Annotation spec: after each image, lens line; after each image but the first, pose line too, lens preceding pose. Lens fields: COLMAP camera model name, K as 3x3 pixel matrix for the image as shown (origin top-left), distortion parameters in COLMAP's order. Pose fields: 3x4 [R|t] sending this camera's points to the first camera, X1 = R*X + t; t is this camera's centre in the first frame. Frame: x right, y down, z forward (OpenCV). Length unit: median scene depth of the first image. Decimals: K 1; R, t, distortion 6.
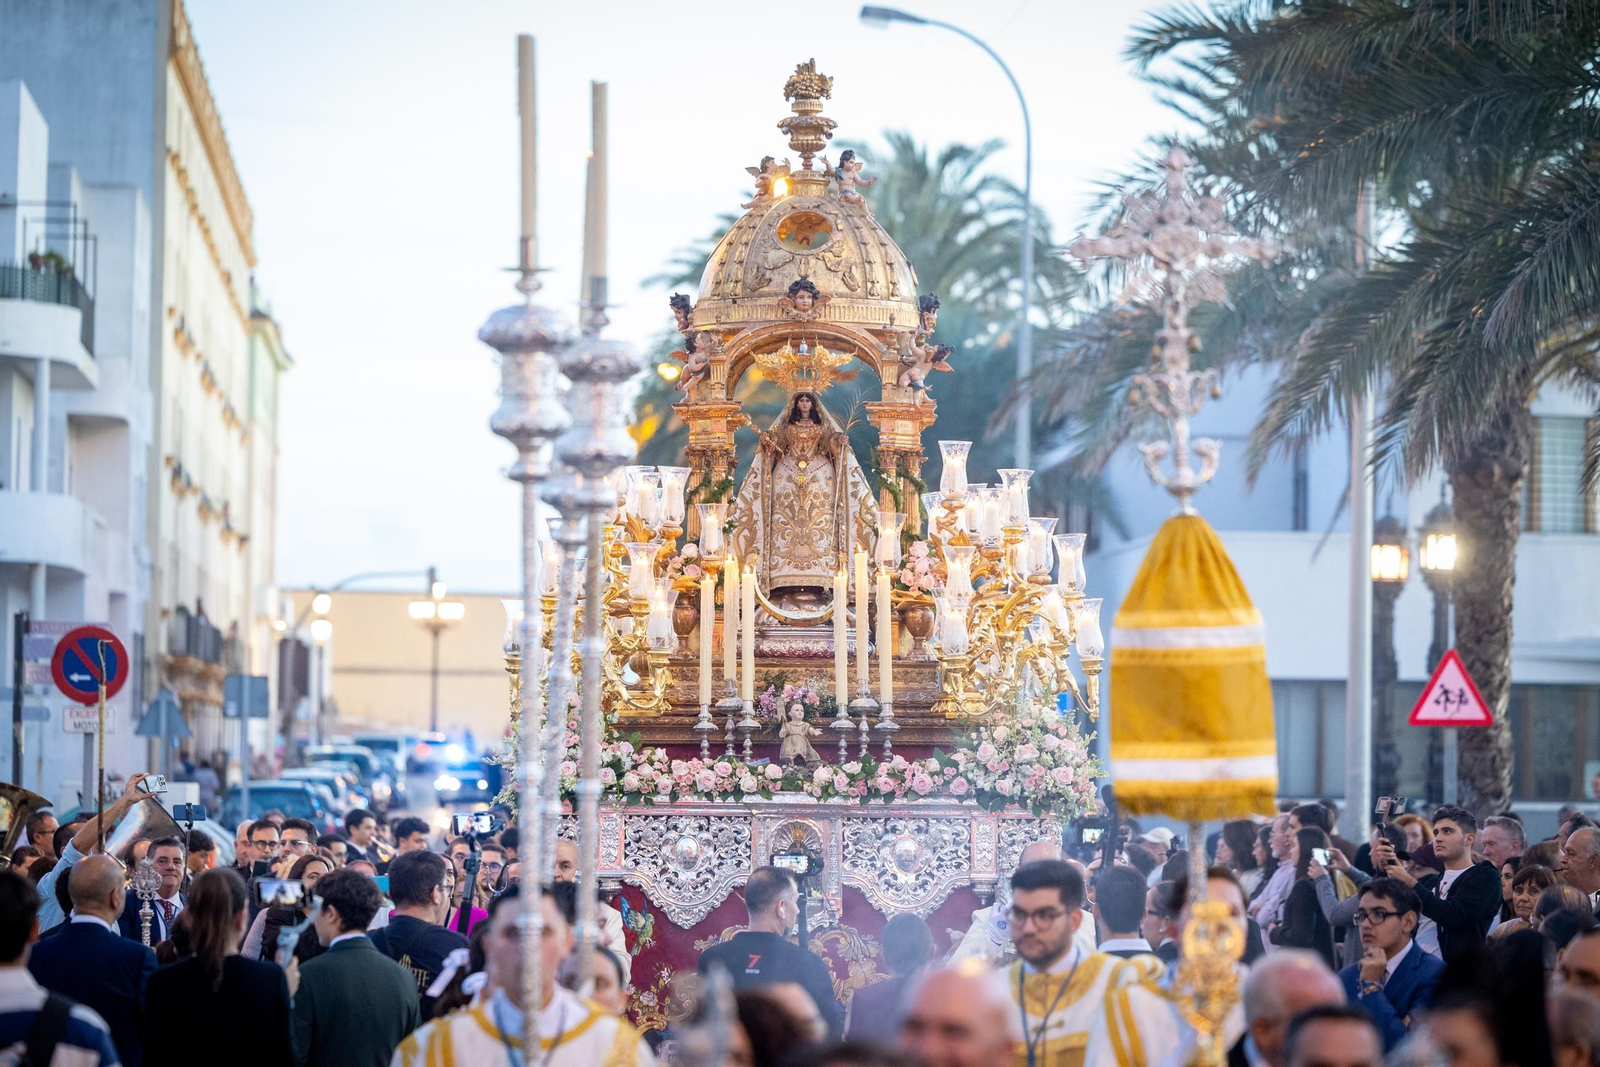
lens RADIAL K [[6360.5, 0, 800.0], [0, 6360.5, 533.5], [0, 0, 1]] dist [0.095589, 0.765390]
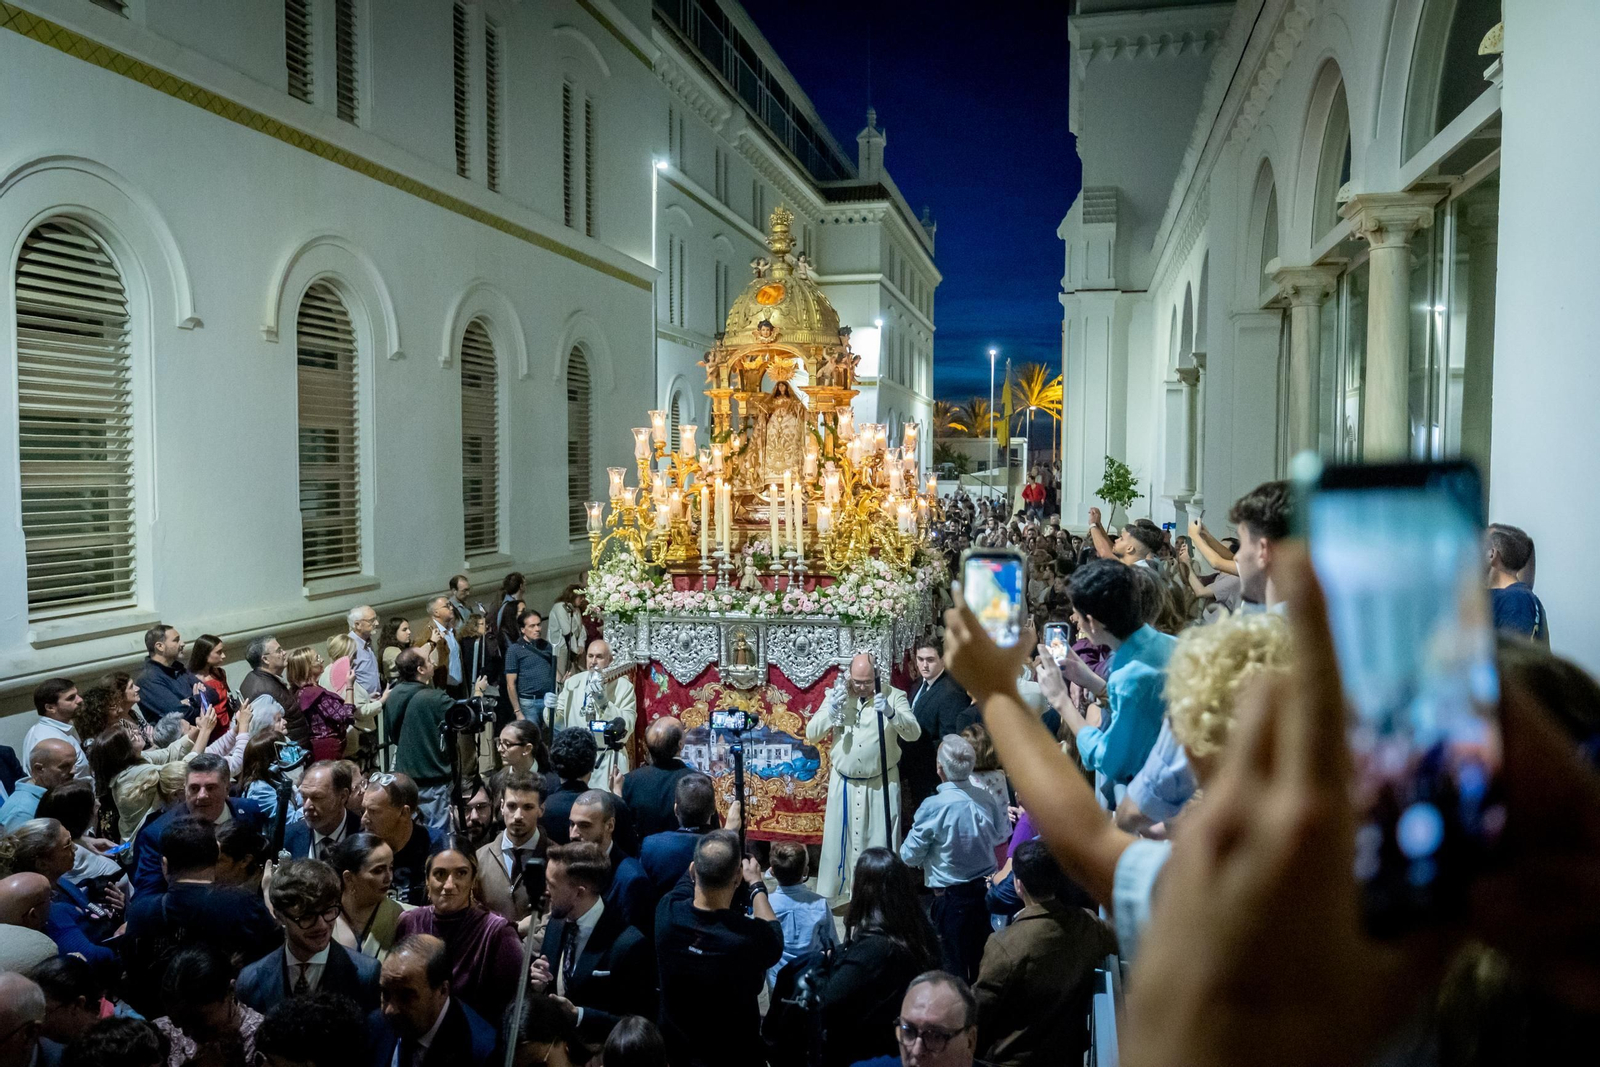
lens RADIAL K [[1134.8, 0, 794.3], [0, 1134.8, 494.5], [0, 0, 1]] dist [0.000991, -0.000065]
pose [[0.975009, -0.011930, -0.221845, 0.083819], [0.030291, 0.996371, 0.079549, -0.016046], [0.220090, -0.084281, 0.971832, 0.691401]]
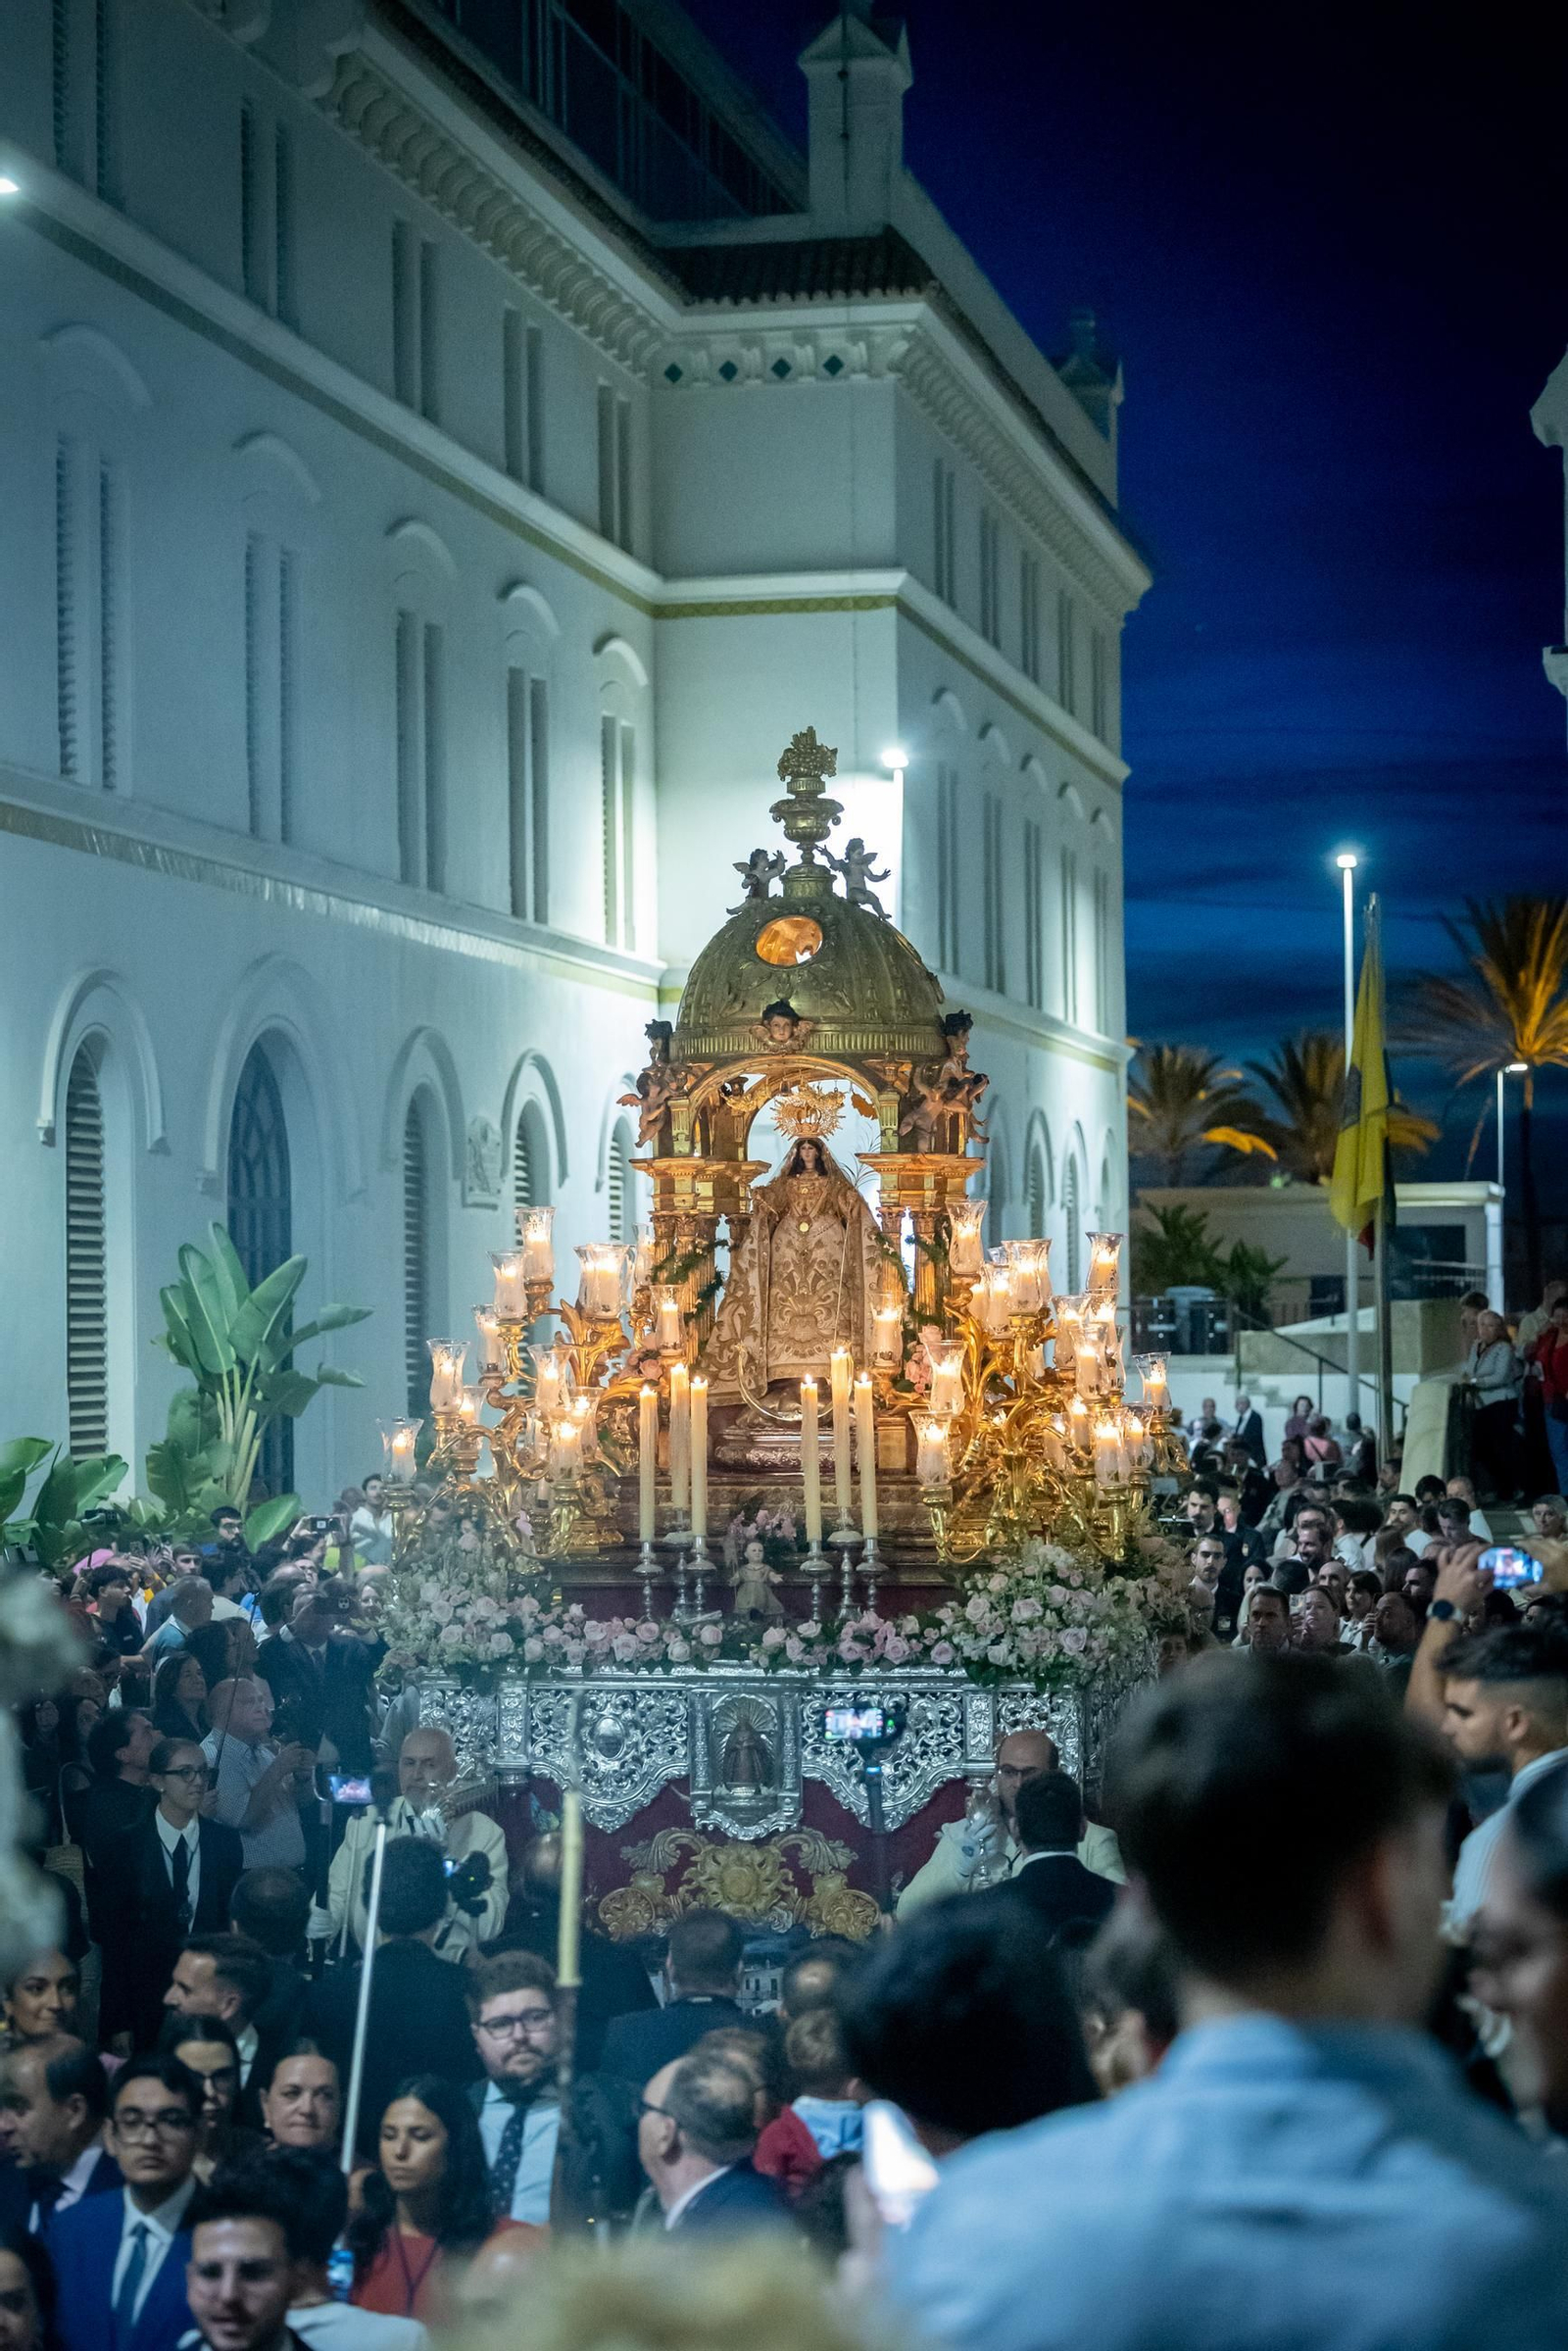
lens RADIAL K [[4603.9, 0, 784.0], [0, 4603.9, 1175.5], [0, 0, 1]] dist [-0.039328, -0.069604]
pose [[0.985225, -0.023930, -0.169585, 0.101575], [0.027219, 0.999483, 0.017091, -0.028558], [0.169088, -0.021455, 0.985367, 0.436841]]
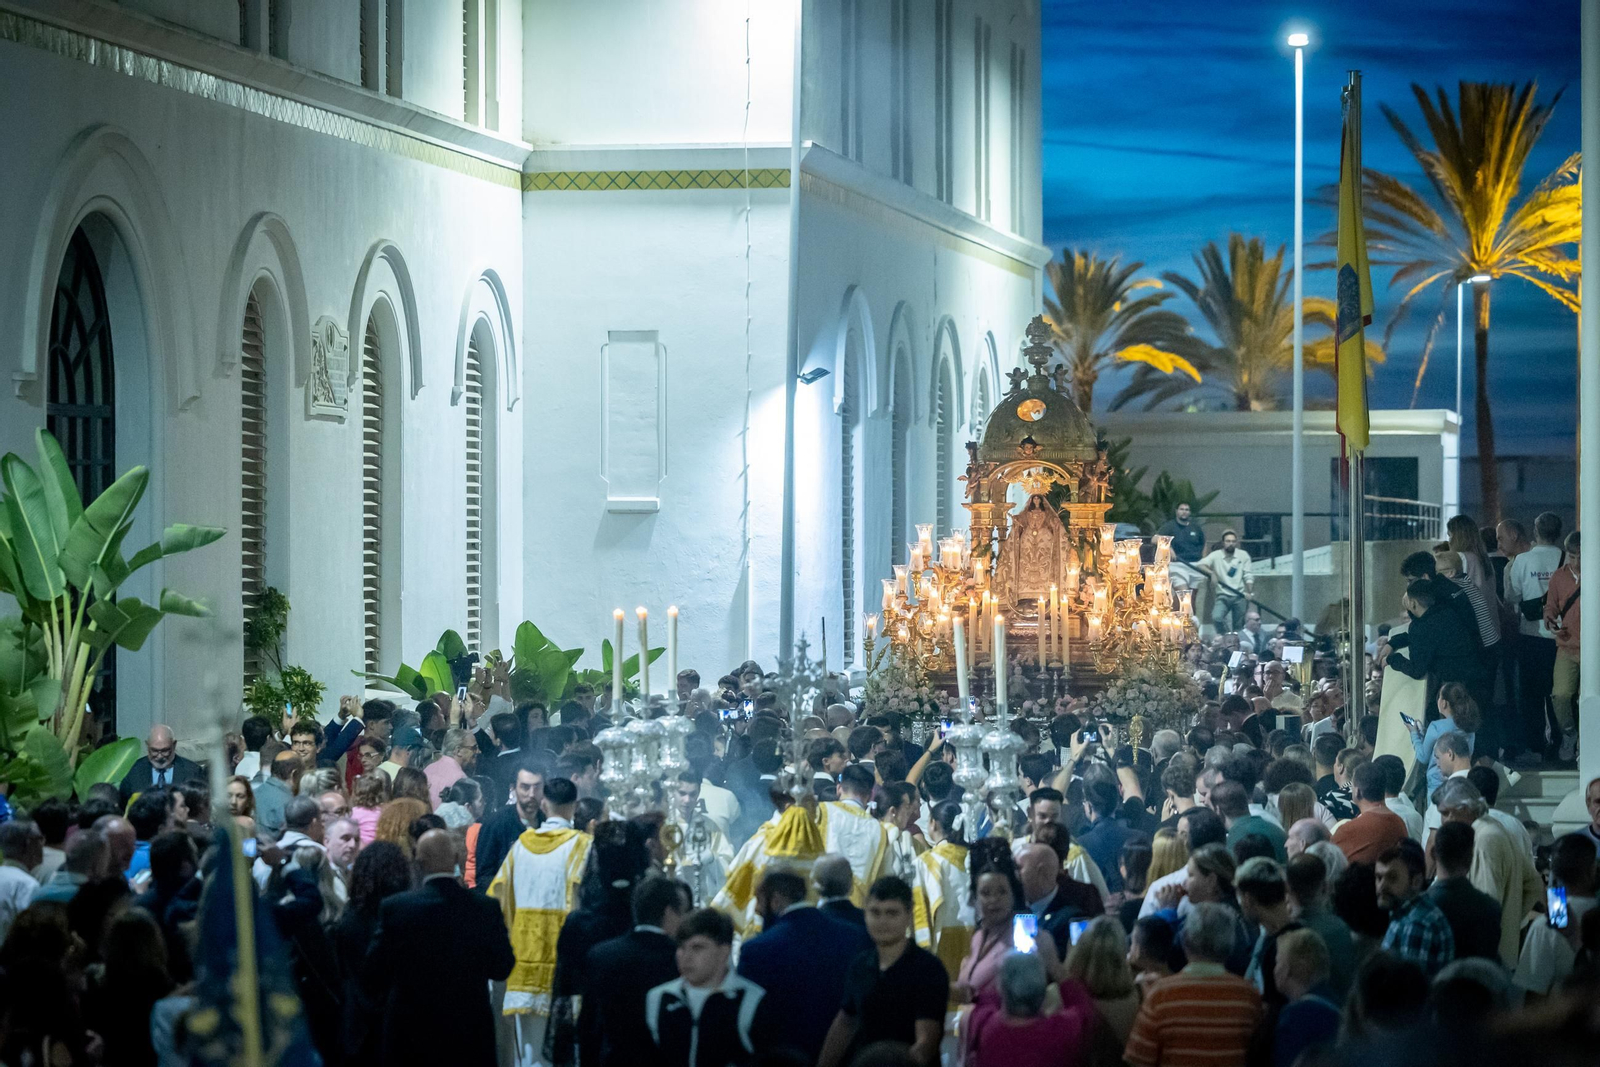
lens RADIAL K [[5171.9, 0, 800.0], [0, 5171.9, 533.5], [0, 0, 1]] dist [-0.099595, 0.412180]
pose [[0.986624, -0.004748, -0.162942, 0.187256], [0.012092, 0.998953, 0.044111, -0.081733], [0.162562, -0.045491, 0.985649, -0.531302]]
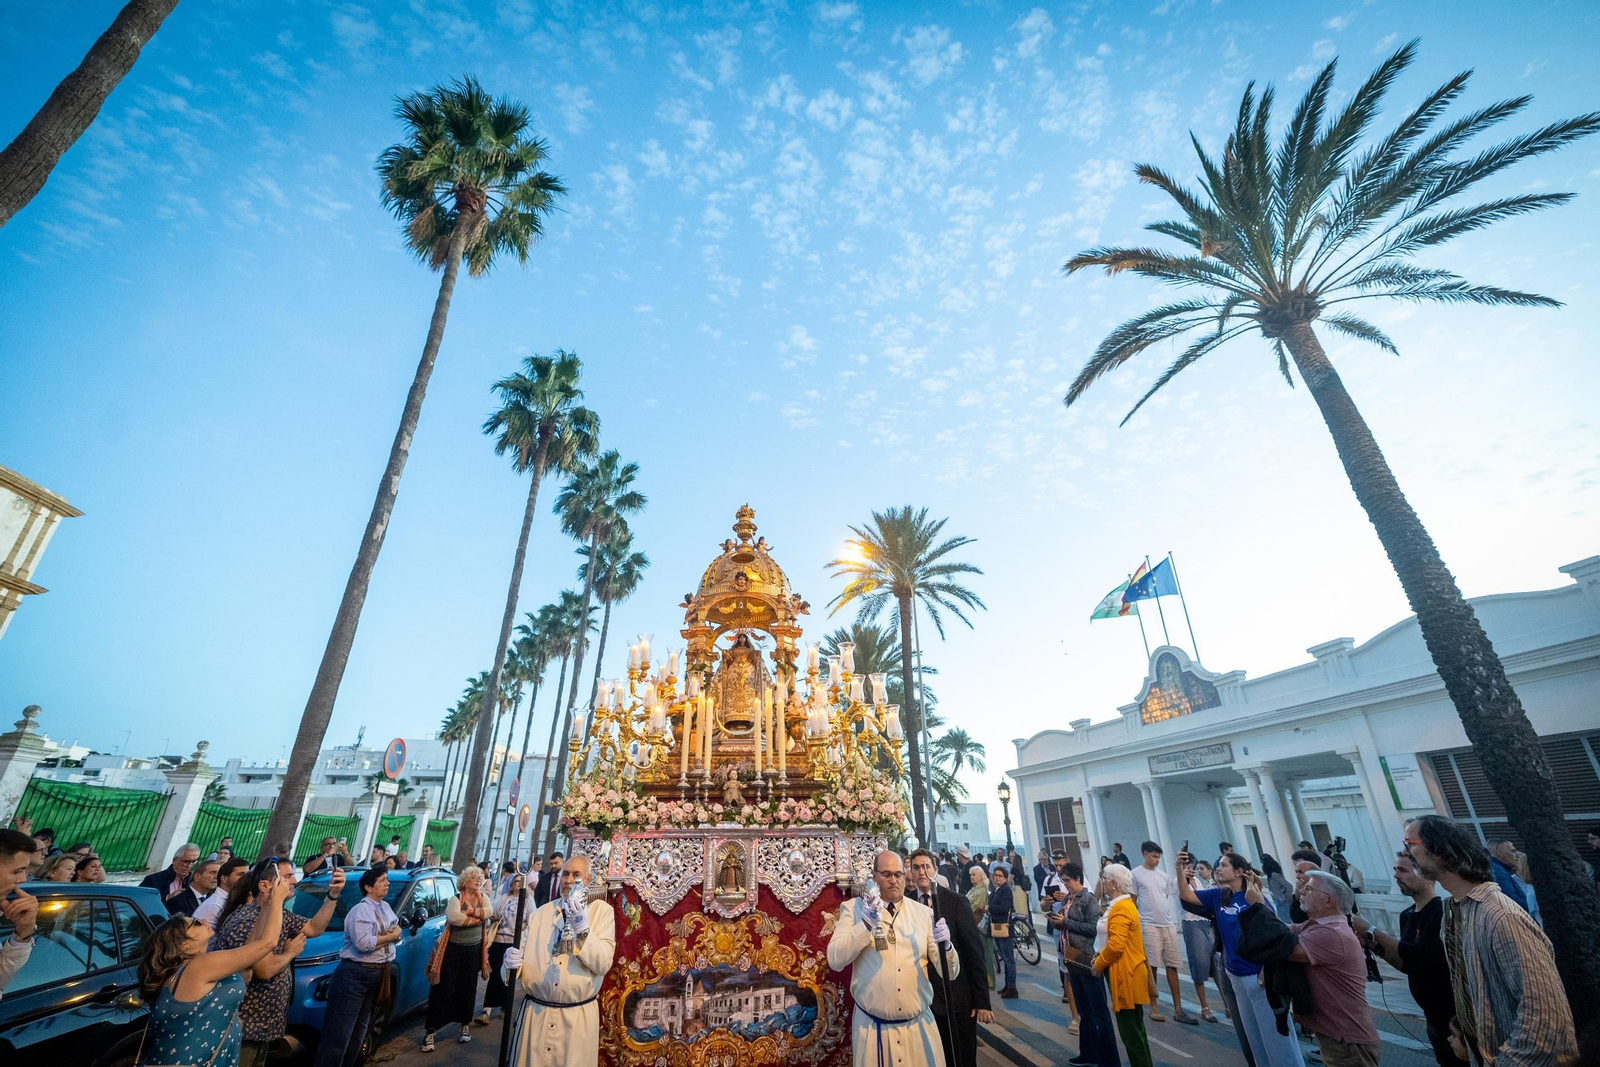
lens RADIAL K [[693.0, 0, 790.7], [0, 693.0, 518.5], [0, 0, 1]] dist [-0.001452, -0.000495]
pose [[0.998719, 0.006398, 0.050189, 0.005414], [0.014170, 0.916903, -0.398858, 0.040020], [-0.048570, 0.399059, 0.915638, 0.789903]]
